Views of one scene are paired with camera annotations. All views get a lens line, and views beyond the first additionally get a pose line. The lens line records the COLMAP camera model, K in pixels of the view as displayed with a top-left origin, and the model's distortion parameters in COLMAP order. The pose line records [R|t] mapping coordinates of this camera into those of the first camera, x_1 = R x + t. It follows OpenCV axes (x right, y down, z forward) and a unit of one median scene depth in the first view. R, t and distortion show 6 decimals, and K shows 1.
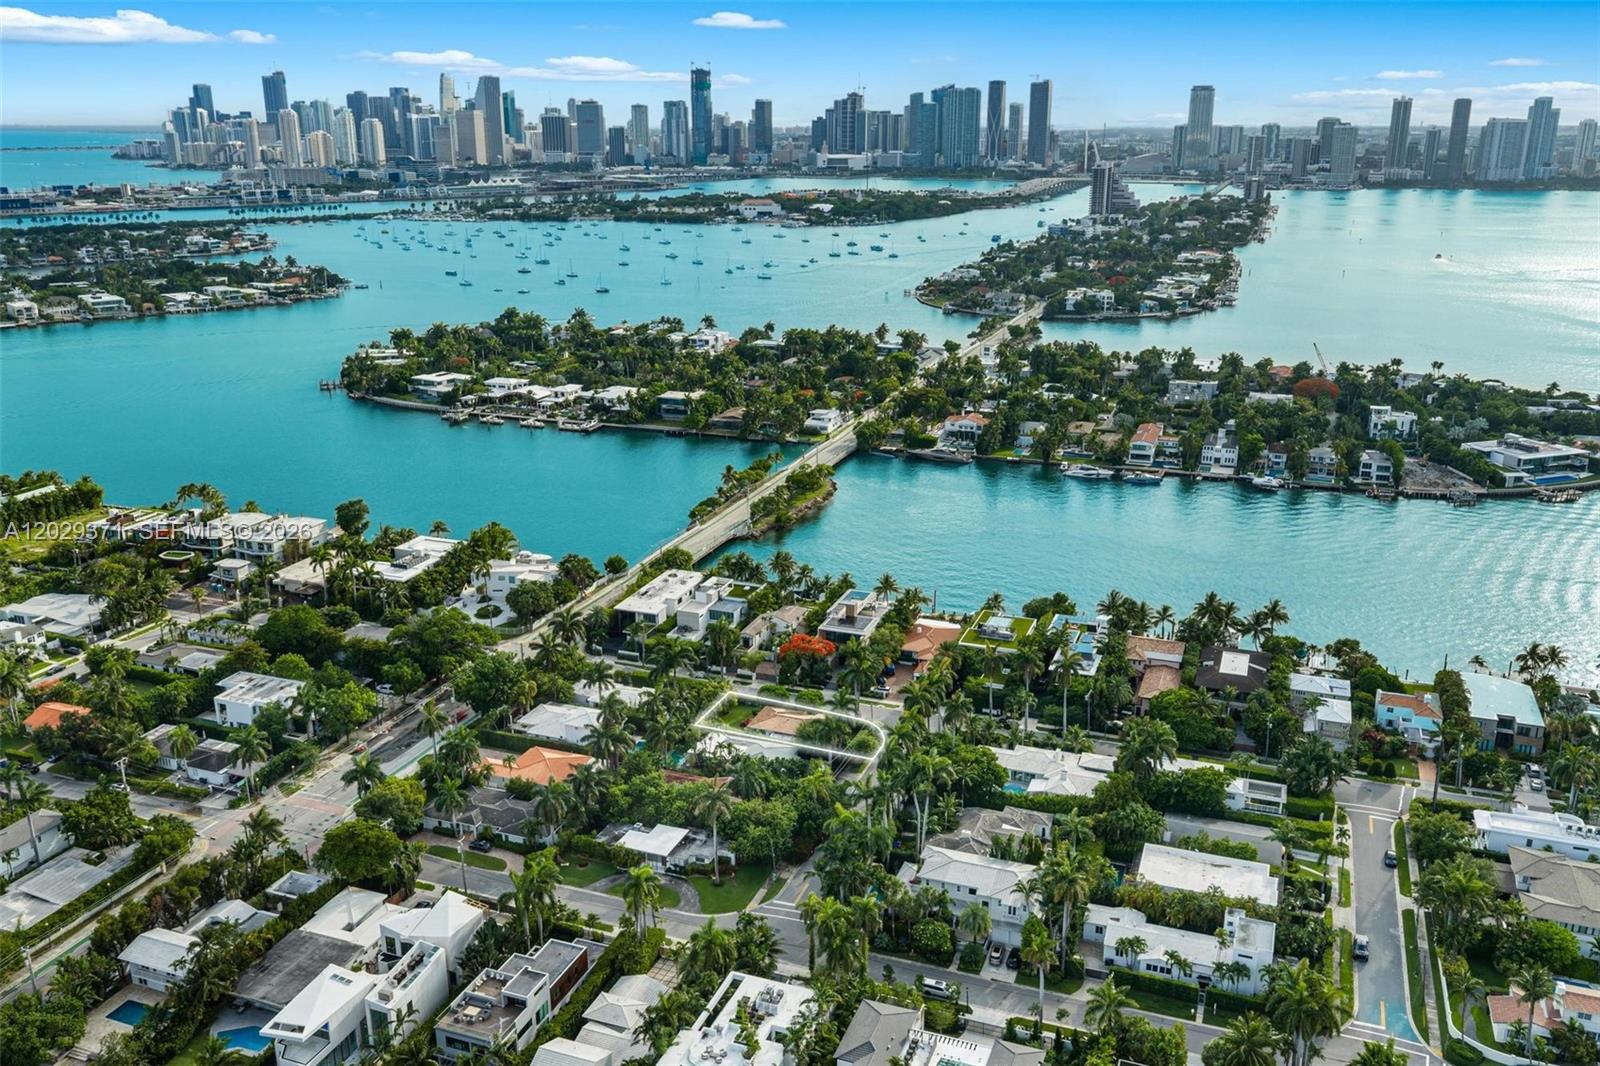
lens RADIAL K [[1325.3, 0, 798.6], [0, 1325.3, 536.9], [0, 0, 1]] dist [0.020157, -0.030006]
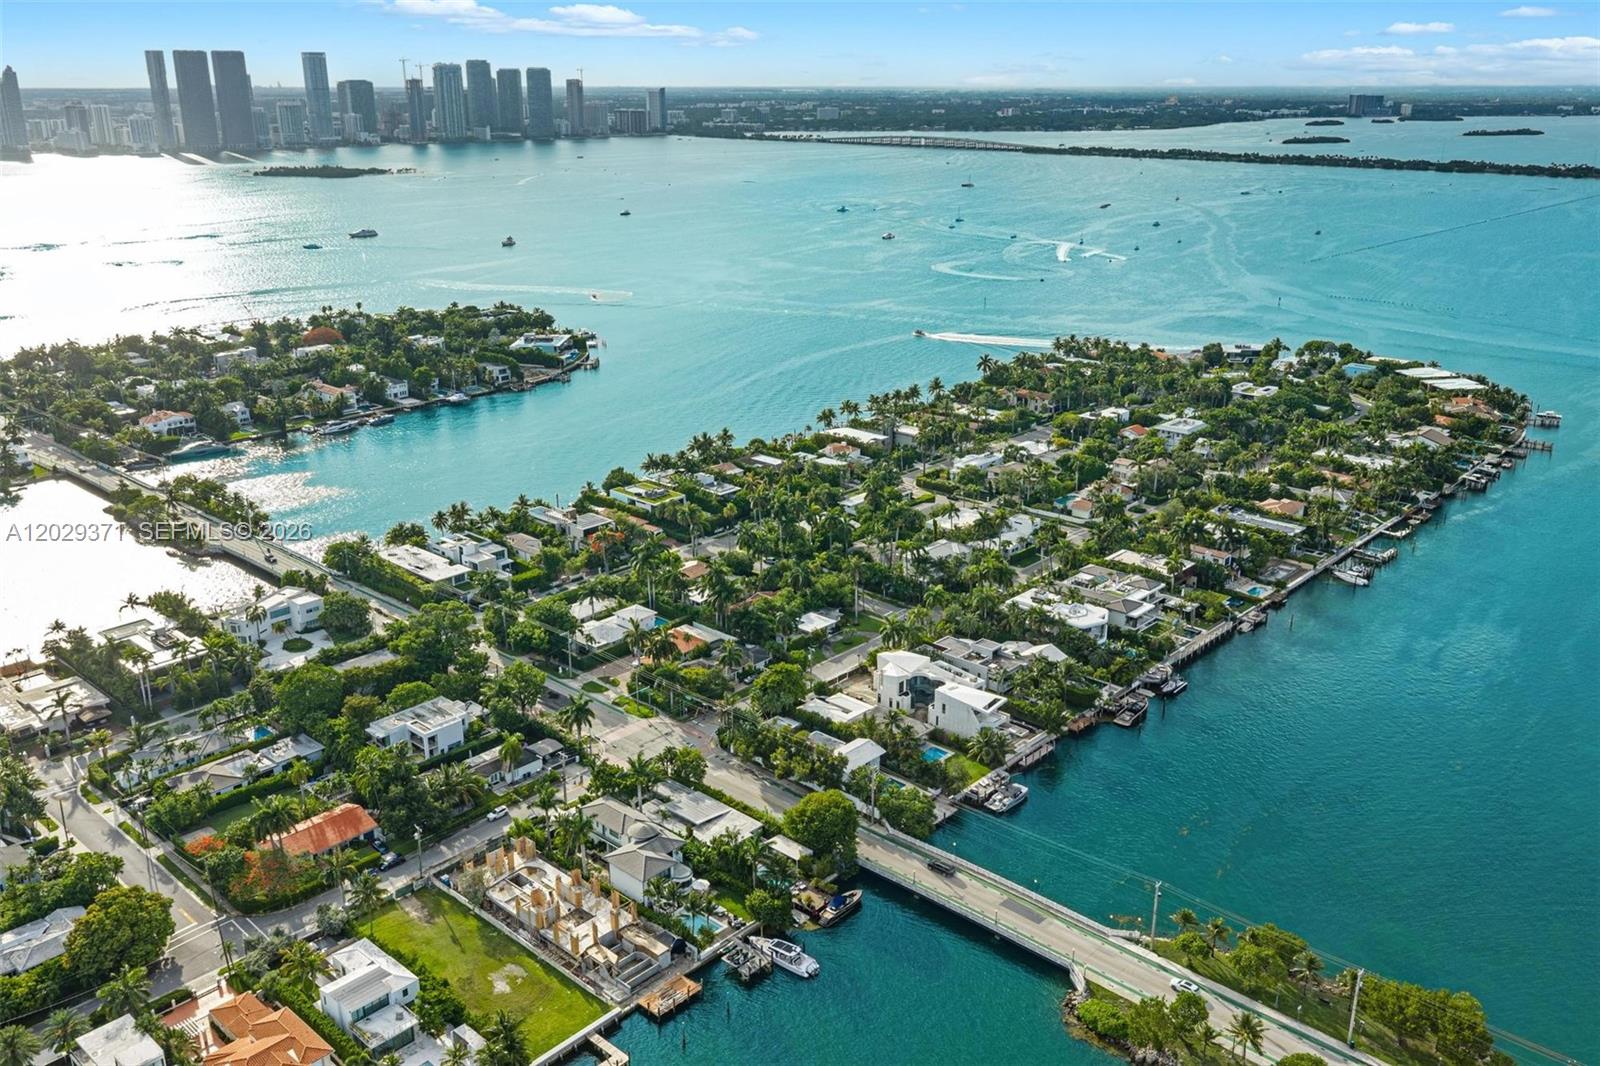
lens RADIAL K [[1325.3, 0, 799.7], [0, 1325.3, 536.5], [0, 0, 1]] dist [0.020157, -0.030006]
pose [[0.379097, -0.300372, 0.875250, -0.643891], [0.277177, 0.939282, 0.202293, -0.080766], [-0.882869, 0.165910, 0.439335, 0.165250]]
